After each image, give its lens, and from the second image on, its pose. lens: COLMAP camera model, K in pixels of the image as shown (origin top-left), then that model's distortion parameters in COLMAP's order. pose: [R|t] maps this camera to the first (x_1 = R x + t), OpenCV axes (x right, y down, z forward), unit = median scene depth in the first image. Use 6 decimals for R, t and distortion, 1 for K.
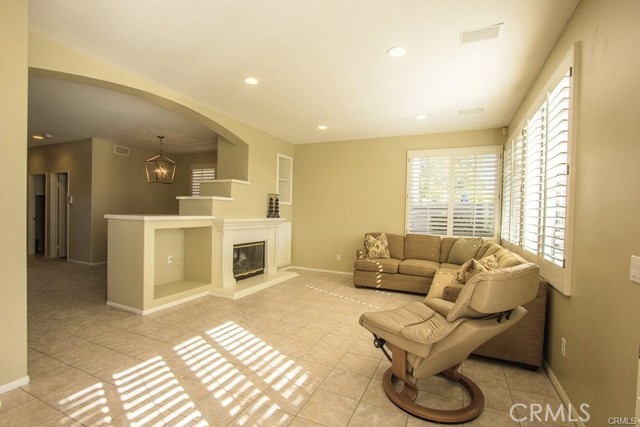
lens RADIAL K [[294.5, 0, 319.4], [0, 294.5, 217.8], [0, 0, 1]] dist [-0.019319, 0.000253]
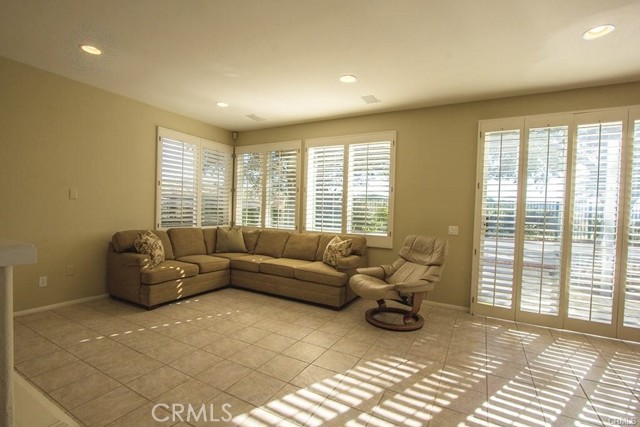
lens RADIAL K [[294.5, 0, 319.4], [0, 294.5, 217.8], [0, 0, 1]] dist [-0.019319, 0.000253]
pose [[0.078131, -0.051296, 0.995623, -0.960048], [-0.012533, 0.998546, 0.052430, -0.048844], [-0.996864, -0.016575, 0.077374, 0.977731]]
